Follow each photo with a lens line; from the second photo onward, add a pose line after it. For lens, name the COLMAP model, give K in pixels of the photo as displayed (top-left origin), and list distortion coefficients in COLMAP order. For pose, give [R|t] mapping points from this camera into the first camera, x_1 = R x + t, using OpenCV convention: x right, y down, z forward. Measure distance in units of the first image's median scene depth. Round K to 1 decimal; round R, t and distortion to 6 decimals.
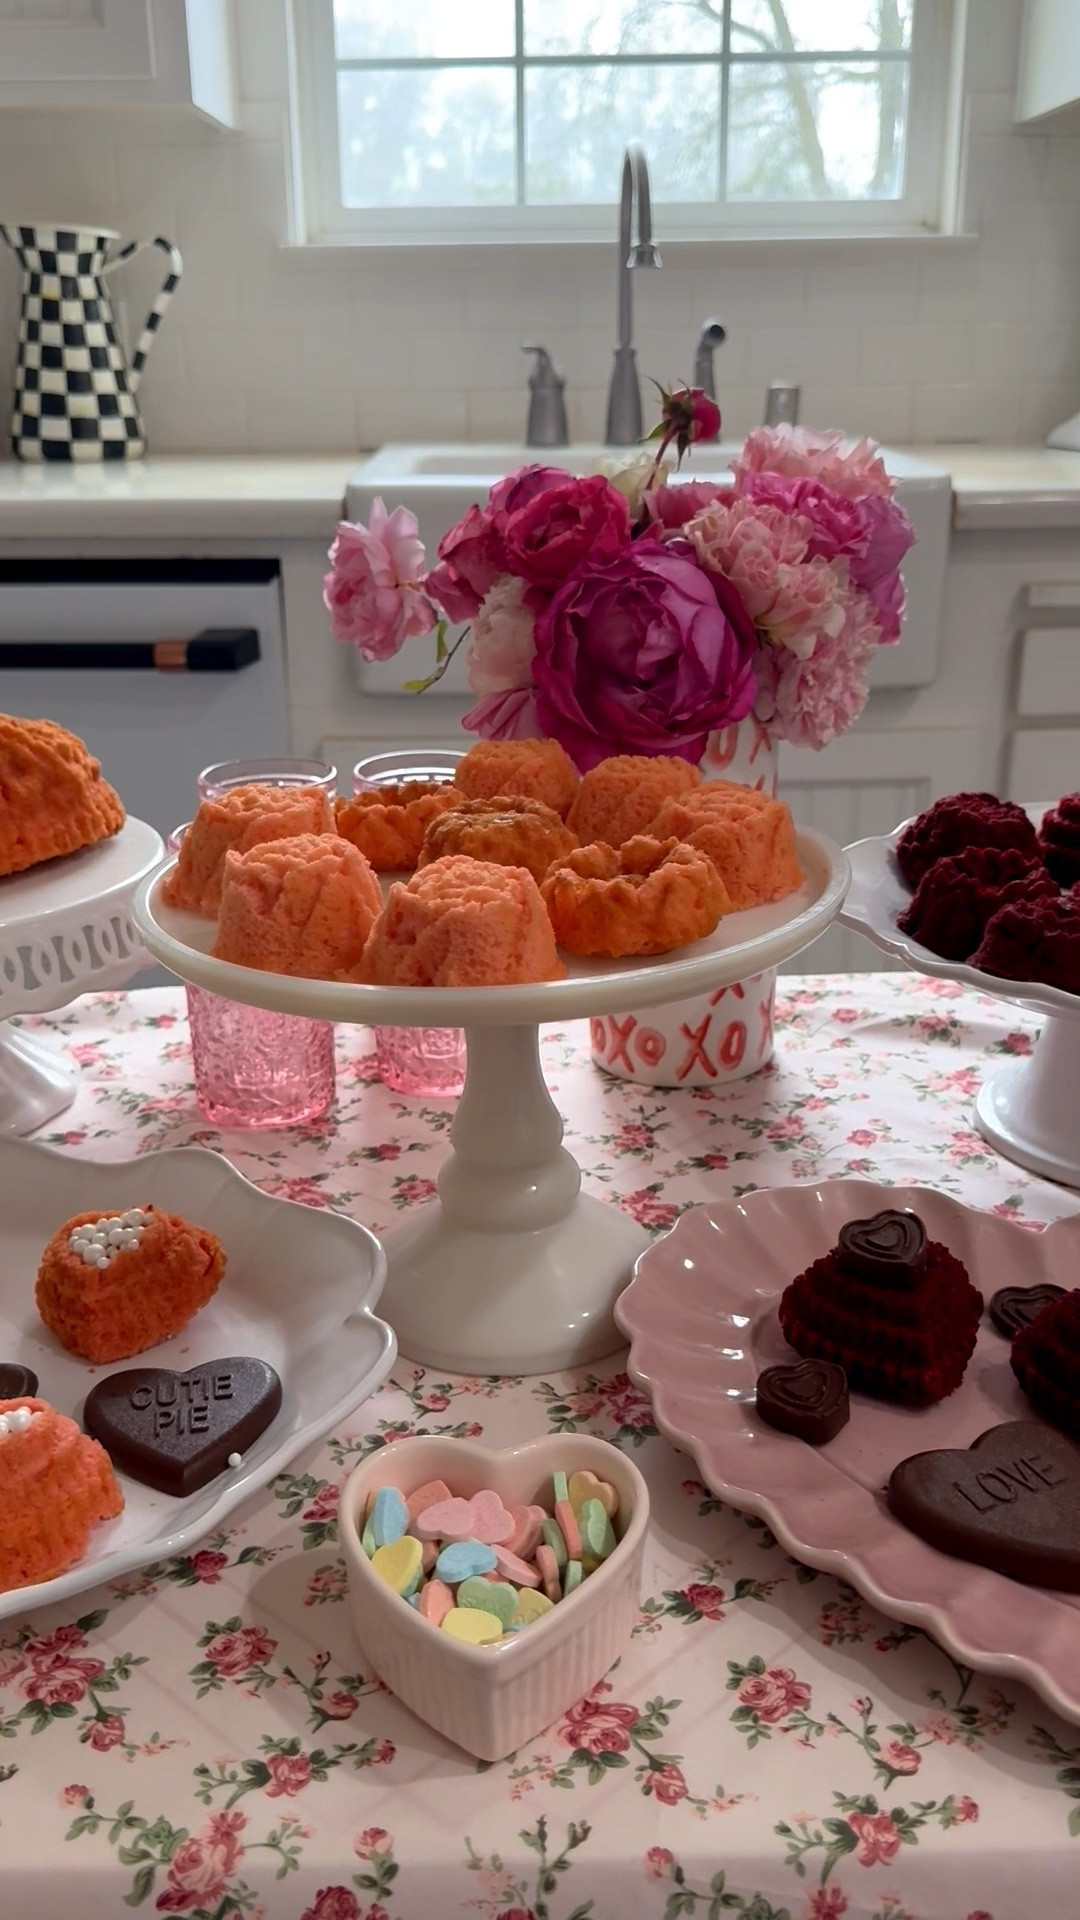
lens RADIAL K [[1722.0, 0, 540.0], [0, 1722.0, 960.0], [0, 0, 1]] dist [0.159999, -0.354697]
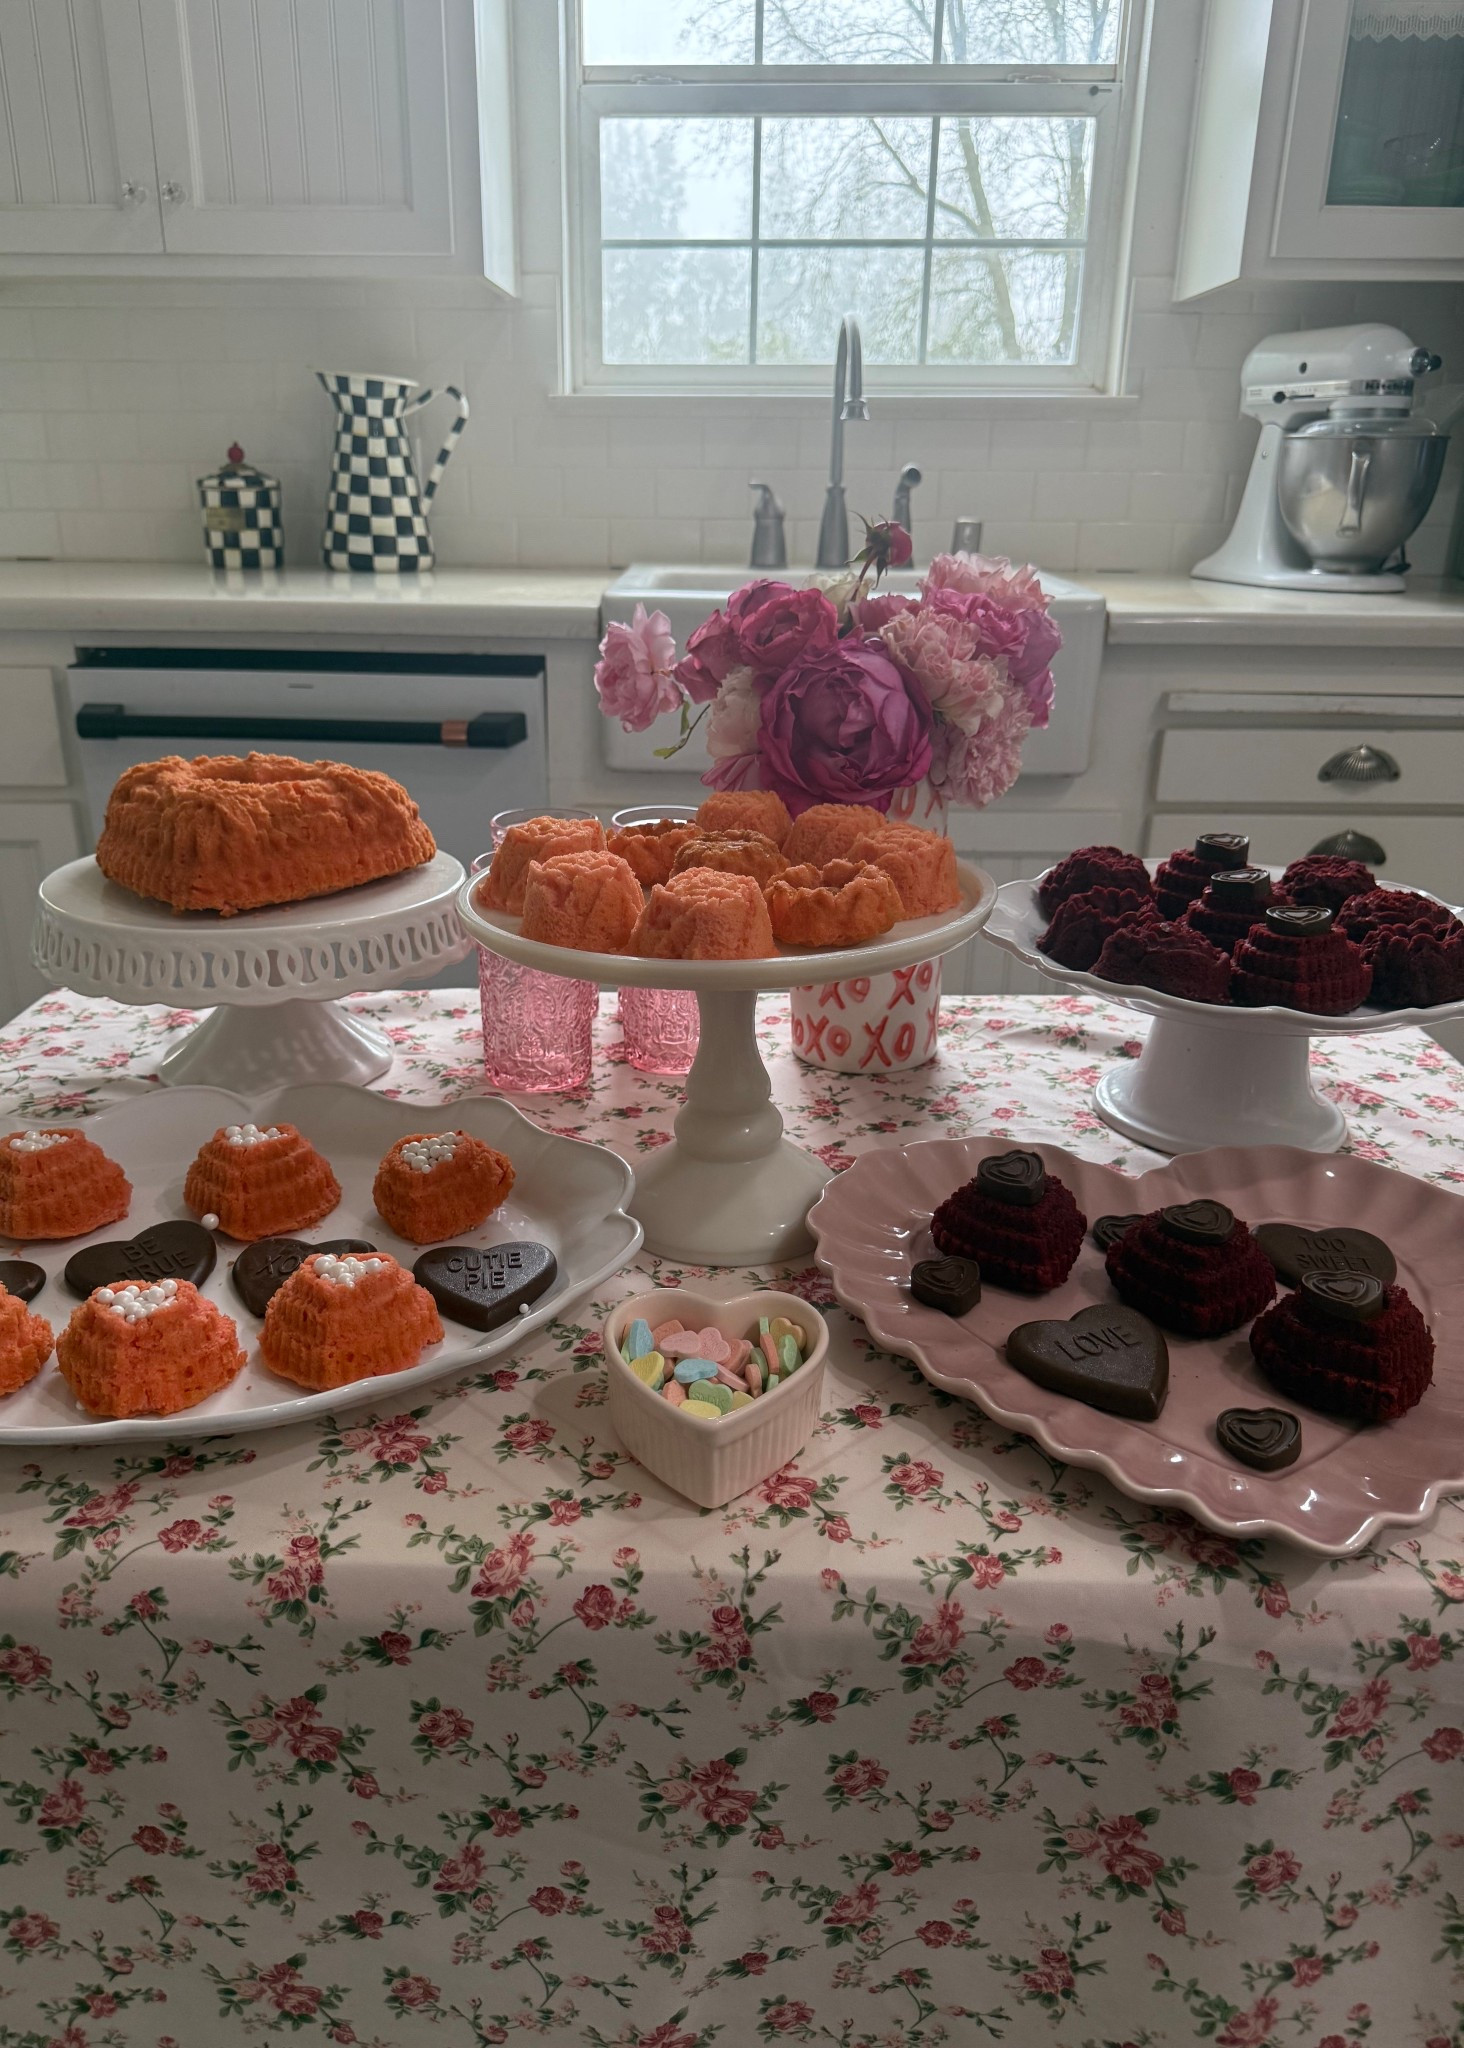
lens RADIAL K [[1507.5, 0, 690.6], [0, 1507.5, 1030.5], [0, 0, 1]] dist [0.184599, -0.432489]
pose [[0.998920, 0.032416, -0.033278, -0.009968], [-0.032197, 0.999456, 0.007091, 0.044789], [0.033490, -0.006012, 0.999421, -0.138983]]
